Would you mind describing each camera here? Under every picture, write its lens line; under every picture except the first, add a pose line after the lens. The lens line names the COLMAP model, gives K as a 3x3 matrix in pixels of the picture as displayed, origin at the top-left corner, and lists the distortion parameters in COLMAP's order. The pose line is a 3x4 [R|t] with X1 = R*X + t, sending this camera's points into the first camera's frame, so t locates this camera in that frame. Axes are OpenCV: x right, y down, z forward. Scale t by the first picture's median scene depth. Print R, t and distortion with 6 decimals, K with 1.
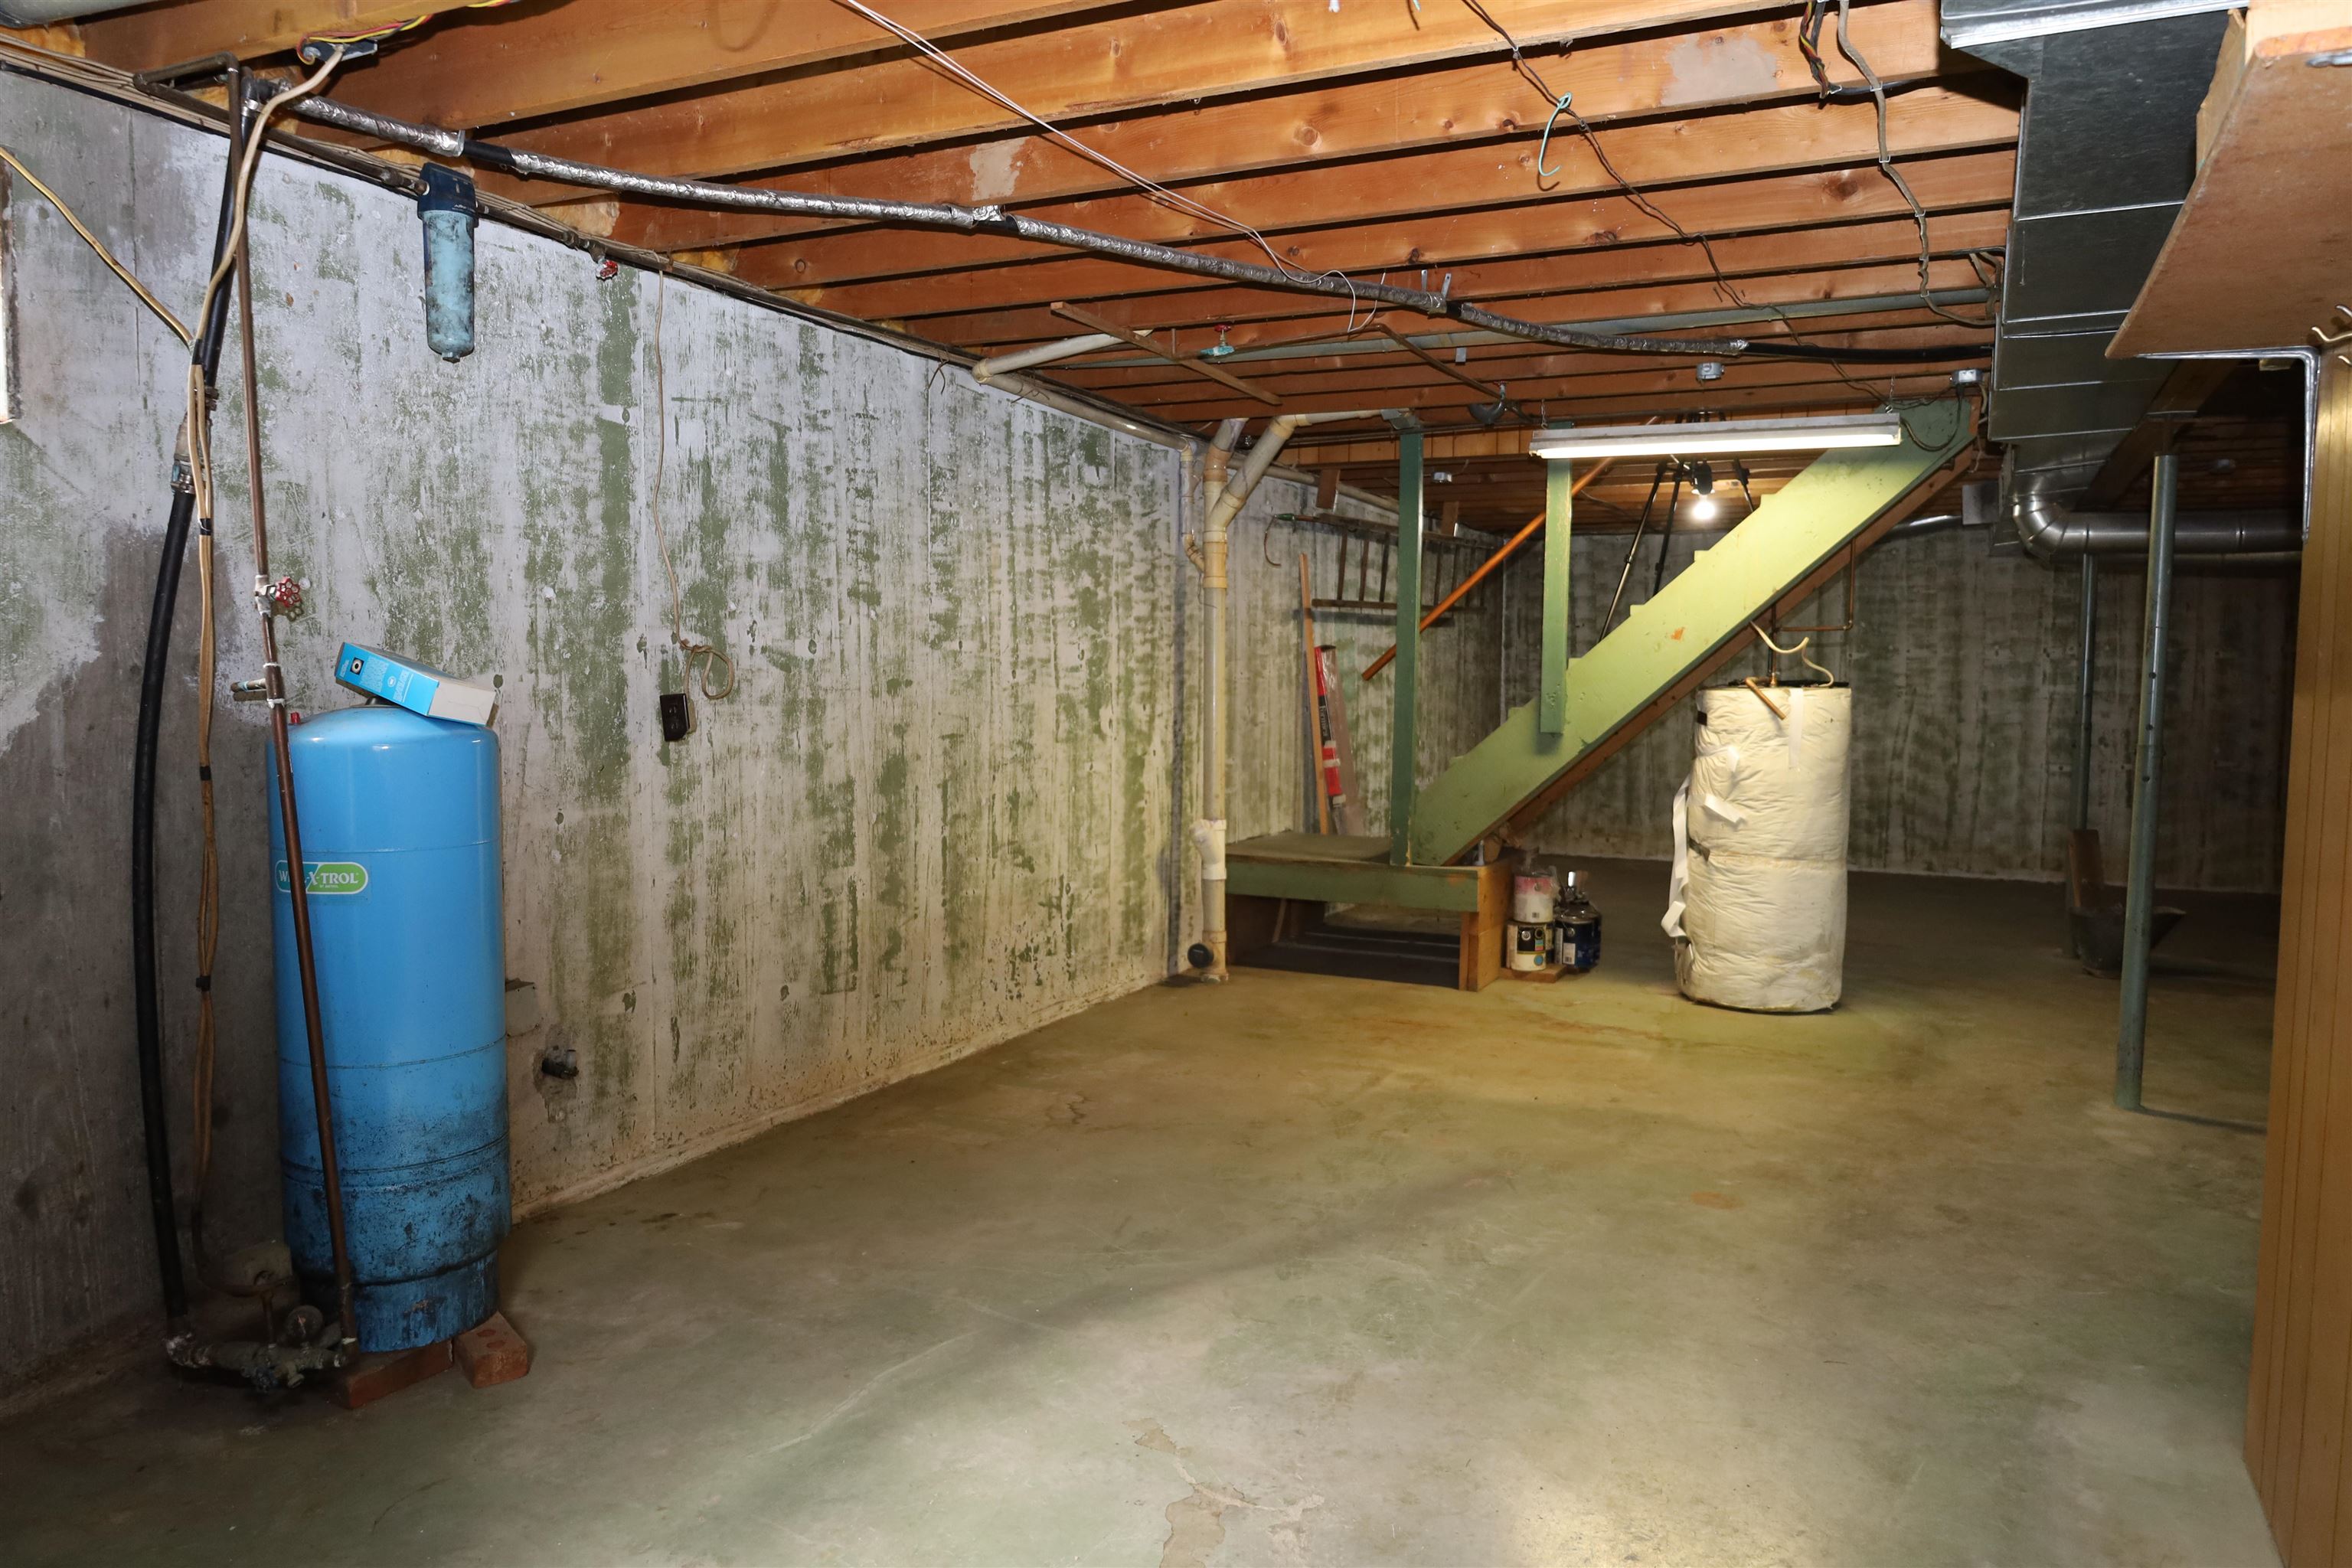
lens RADIAL K [[1600.4, 0, 1177.3], [0, 1600.4, 793.6], [0, 0, 1]] dist [-0.013139, 0.003606]
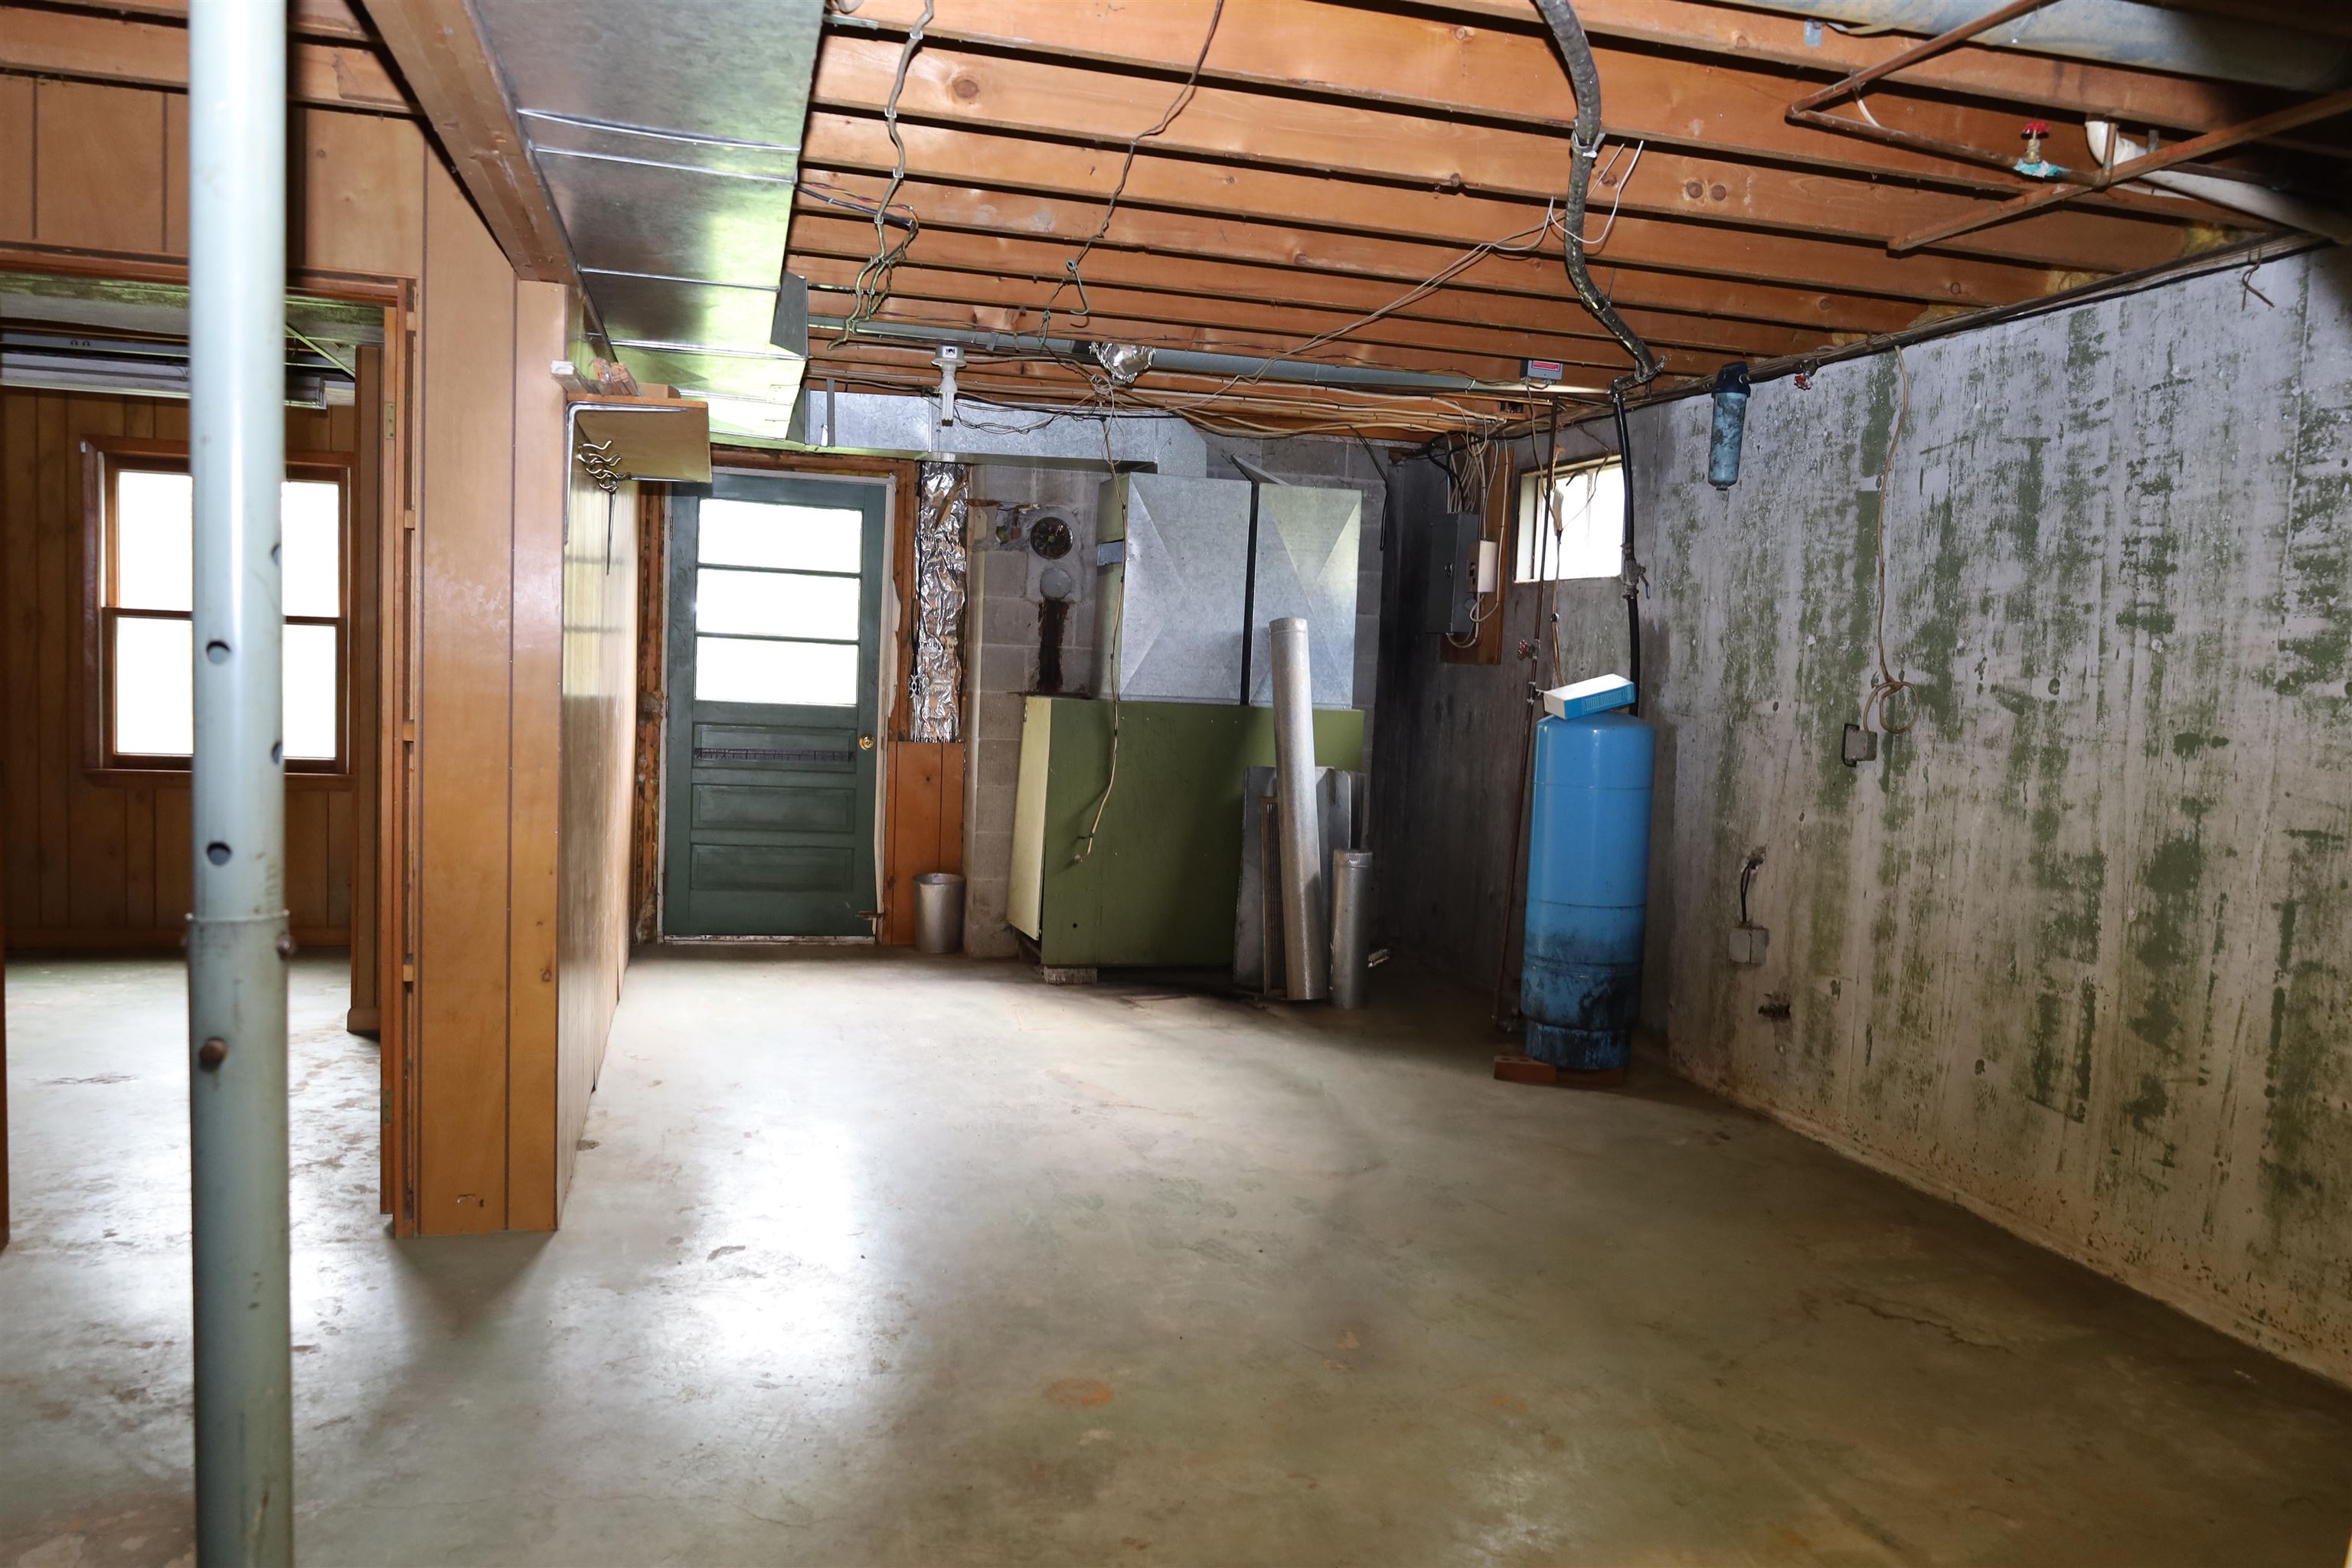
lens RADIAL K [[1600.4, 0, 1183.3], [0, 1600.4, 797.5], [0, 0, 1]] dist [-0.013139, 0.003606]
pose [[-0.740492, 0.017284, -0.671843, 0.729645], [-0.102862, 0.984976, 0.138712, -0.110325], [0.664146, 0.171822, -0.727590, 1.404115]]
